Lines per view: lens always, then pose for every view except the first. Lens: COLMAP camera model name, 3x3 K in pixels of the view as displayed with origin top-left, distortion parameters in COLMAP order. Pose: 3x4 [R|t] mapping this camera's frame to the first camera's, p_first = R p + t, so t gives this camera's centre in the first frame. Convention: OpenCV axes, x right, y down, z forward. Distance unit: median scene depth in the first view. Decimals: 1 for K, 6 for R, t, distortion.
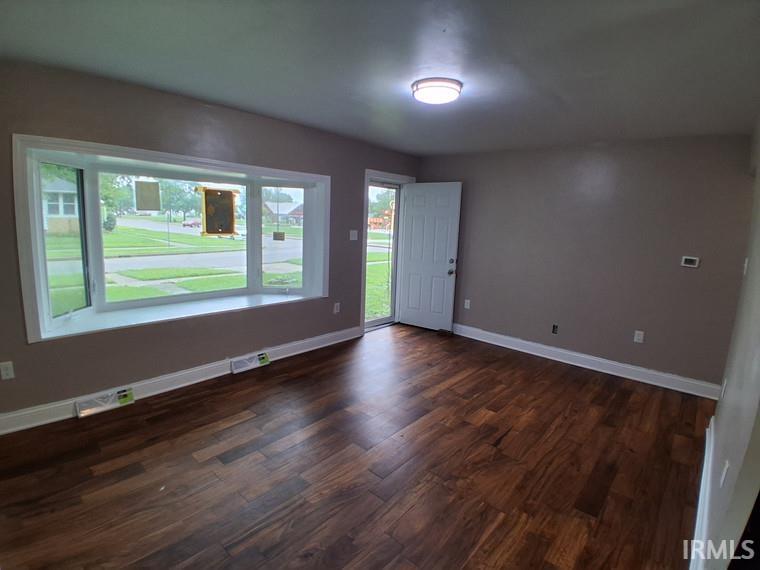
lens RADIAL K [[371.3, 0, 376.9], [0, 371.3, 281.8], [0, 0, 1]] dist [0.016867, -0.056557]
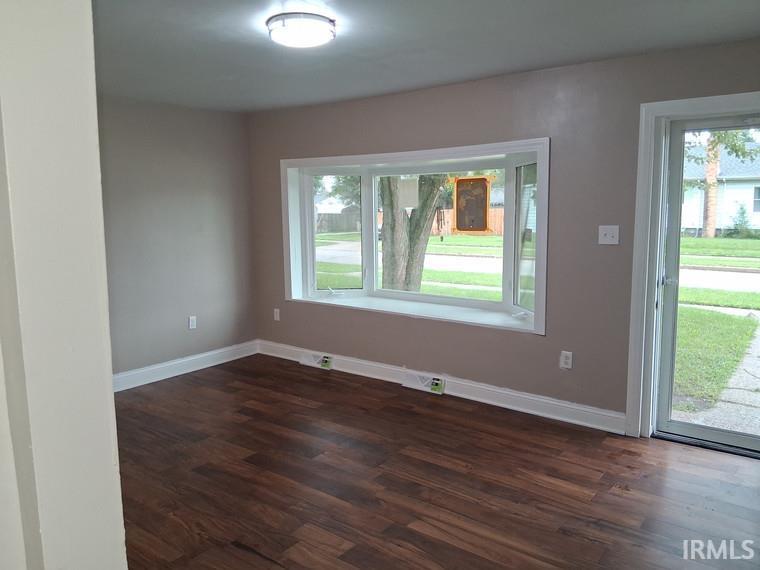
lens RADIAL K [[563.2, 0, 378.9], [0, 563.2, 281.3], [0, 0, 1]] dist [0.104049, -0.179561]
pose [[0.085349, 0.089089, -0.992360, 0.903785], [-0.145868, 0.986380, 0.076007, -0.091444], [0.985616, 0.138266, 0.097182, 0.753490]]
